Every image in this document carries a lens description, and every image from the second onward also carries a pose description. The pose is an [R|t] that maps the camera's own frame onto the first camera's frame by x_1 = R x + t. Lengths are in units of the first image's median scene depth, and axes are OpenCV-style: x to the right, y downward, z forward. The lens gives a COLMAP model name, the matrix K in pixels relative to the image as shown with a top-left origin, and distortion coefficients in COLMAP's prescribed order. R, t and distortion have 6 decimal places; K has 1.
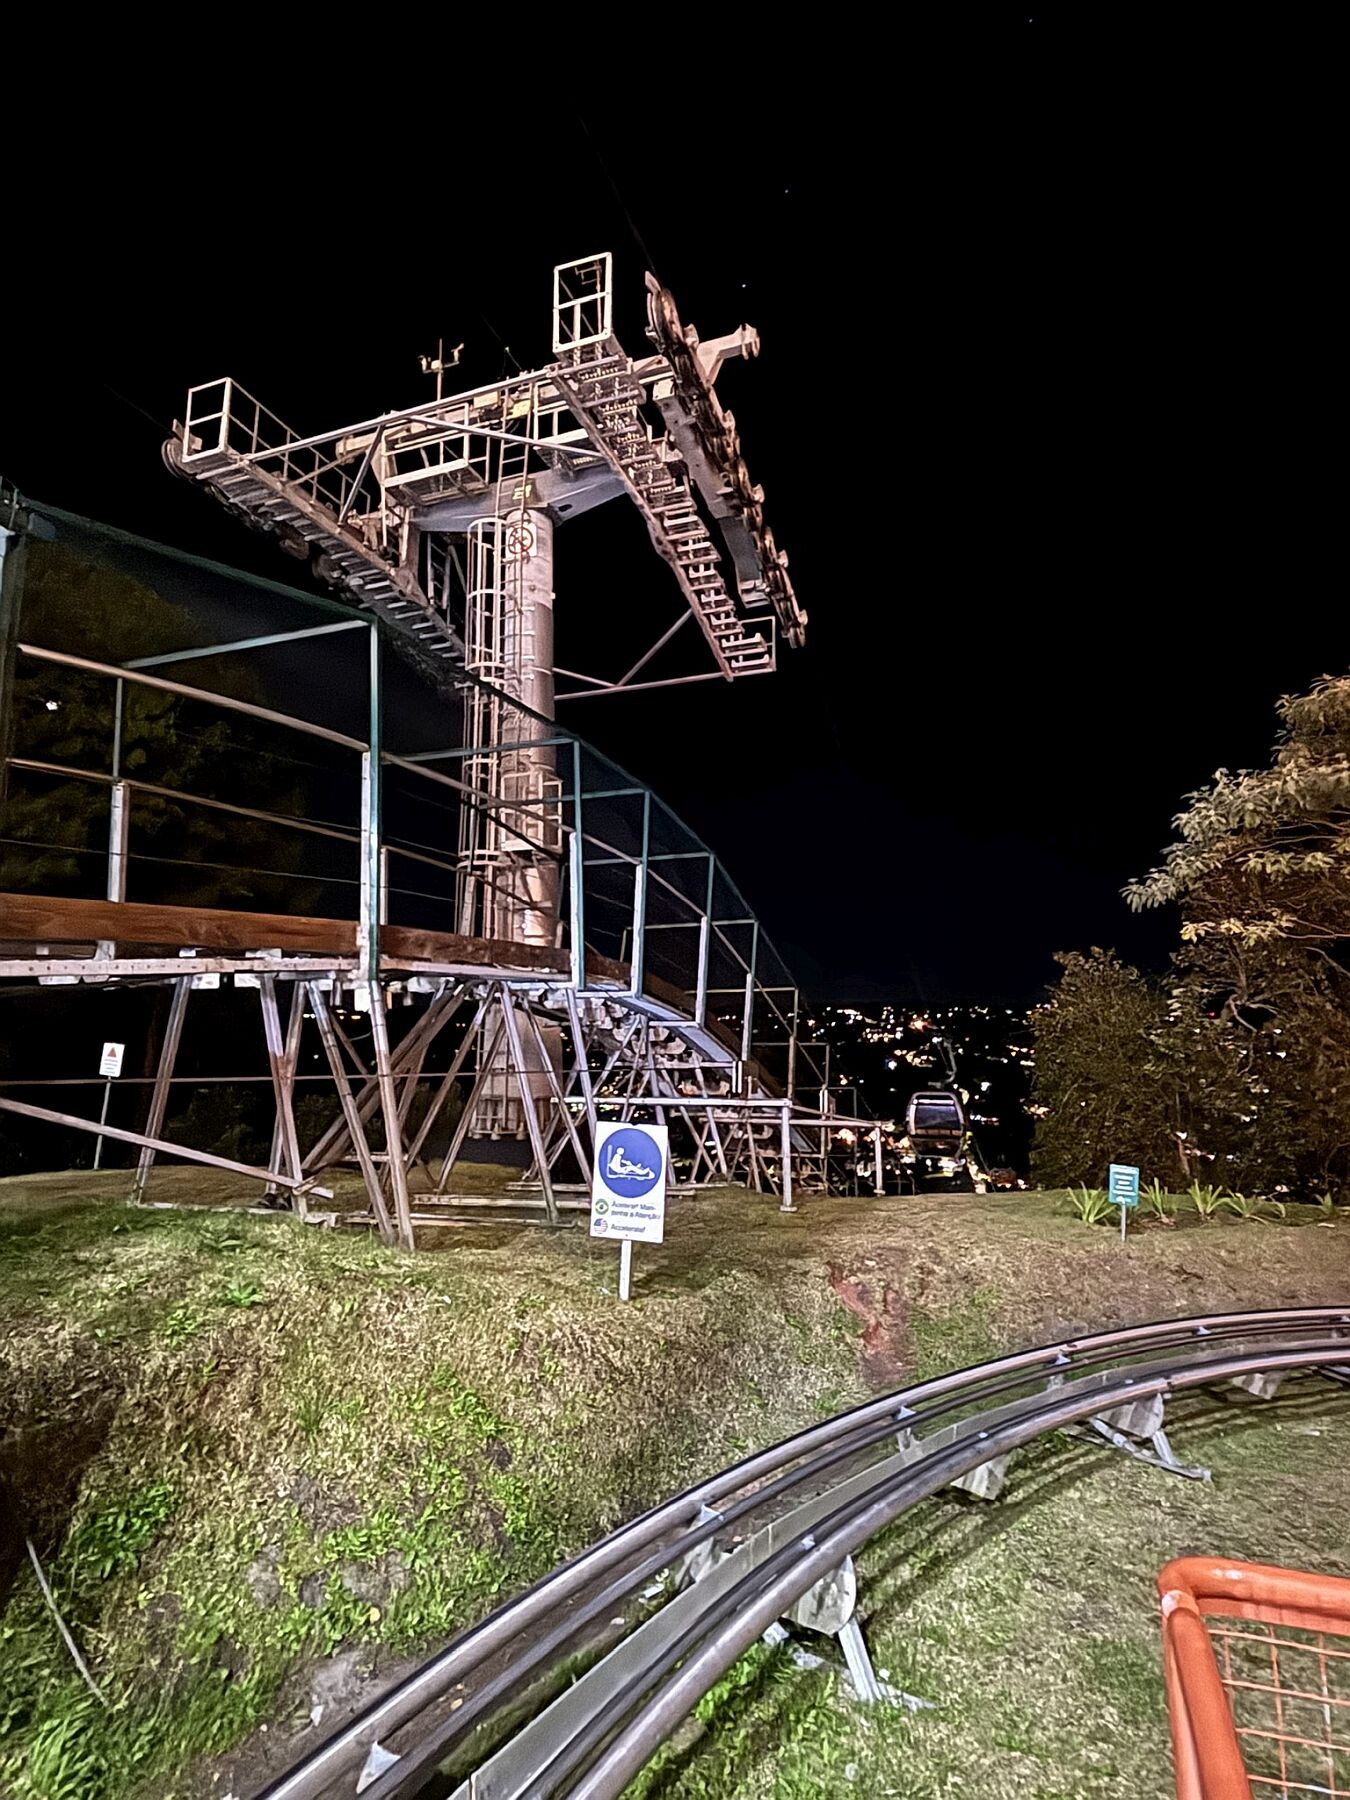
lens RADIAL K [[910.5, 0, 675.0], [0, 910.5, 900.0], [0, 0, 1]] dist [0.000765, -0.000625]
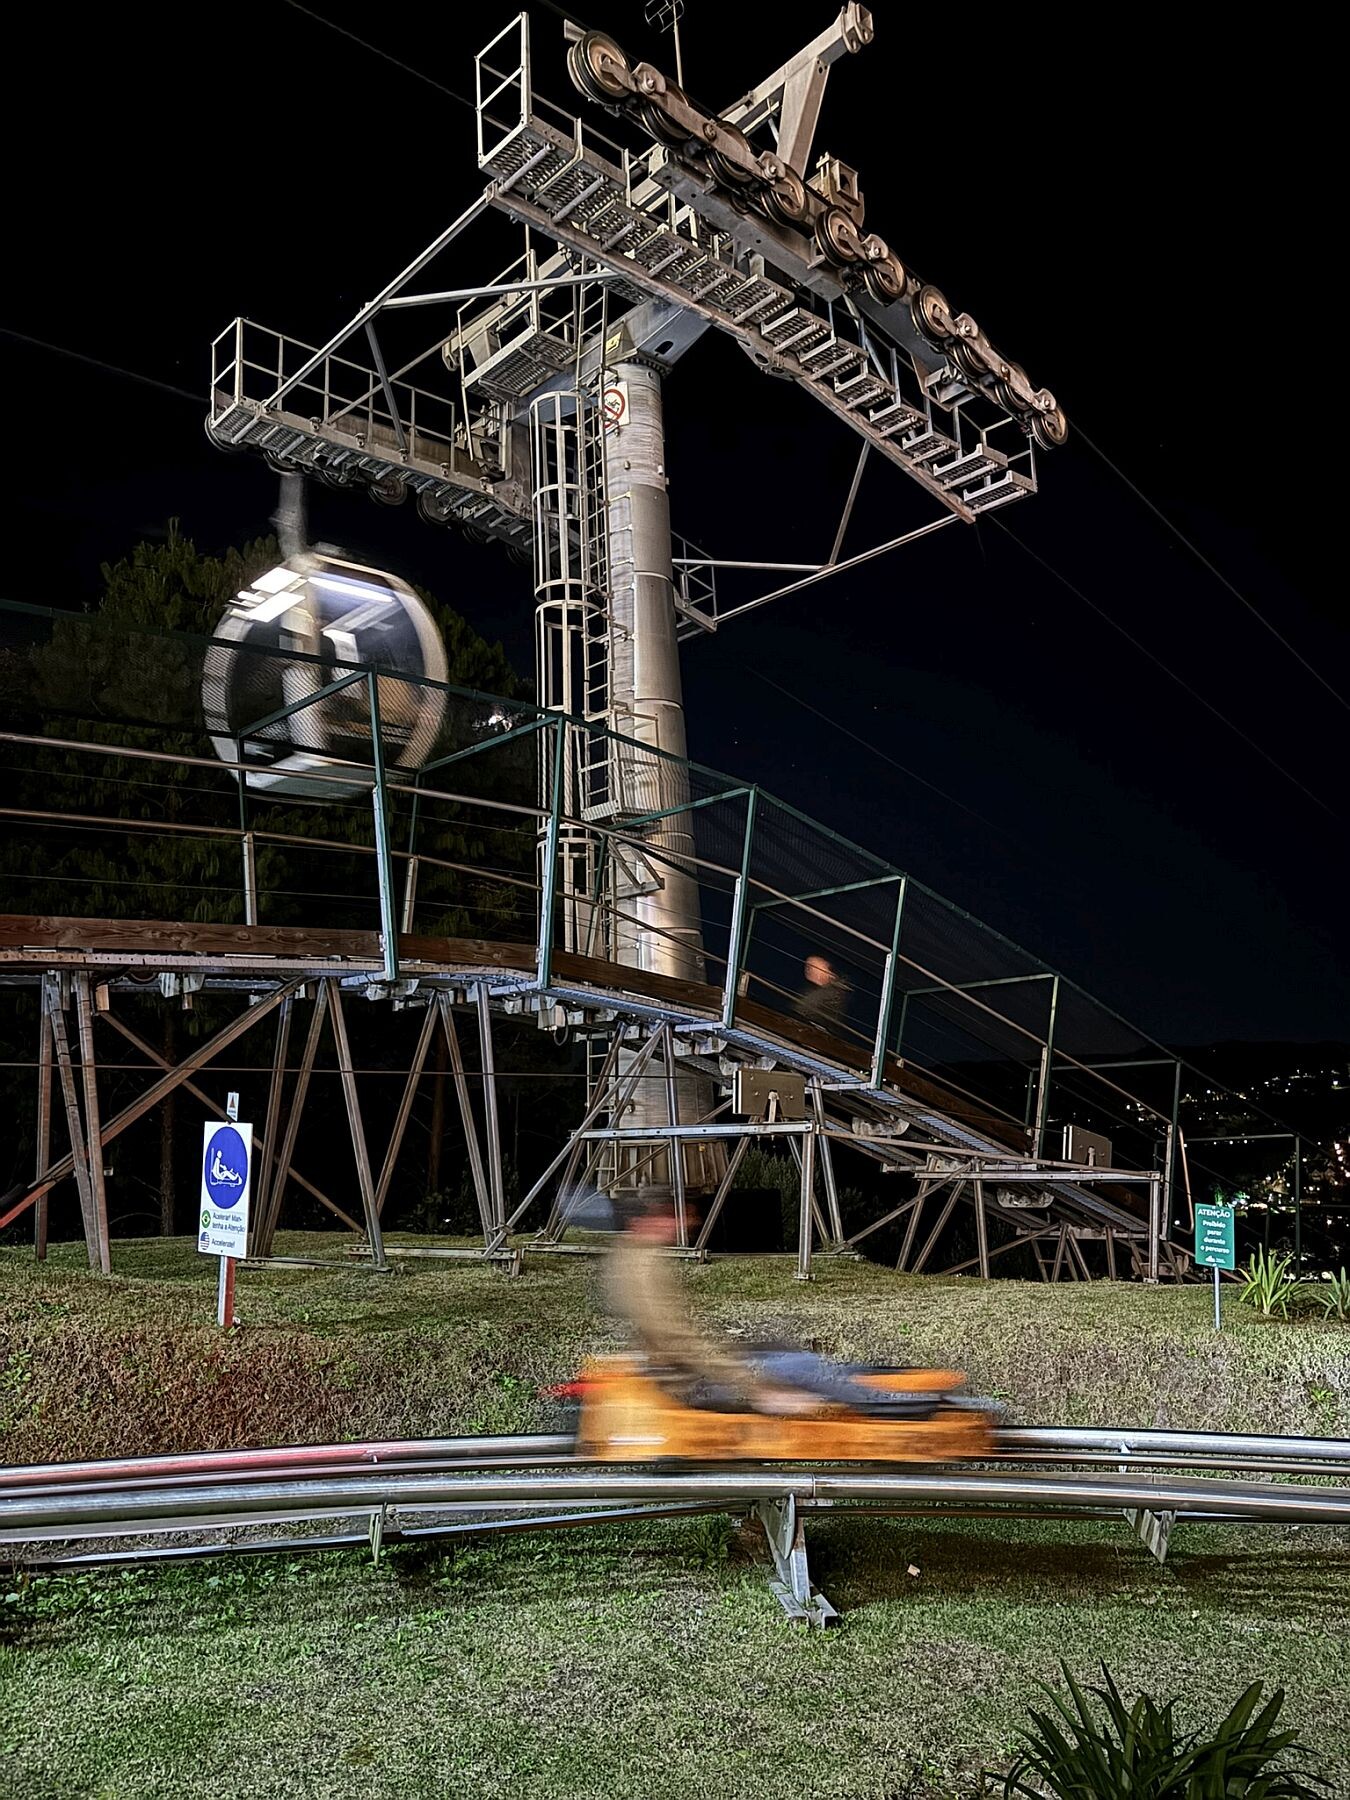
lens RADIAL K [[1343.6, 0, 675.0], [0, 1343.6, 900.0], [0, 0, 1]] dist [-0.000634, 0.037385]
pose [[0.894765, -0.111263, -0.432454, 0.316730], [0.109524, 0.993561, -0.029015, 0.044586], [0.432898, -0.021402, 0.901189, 0.023183]]
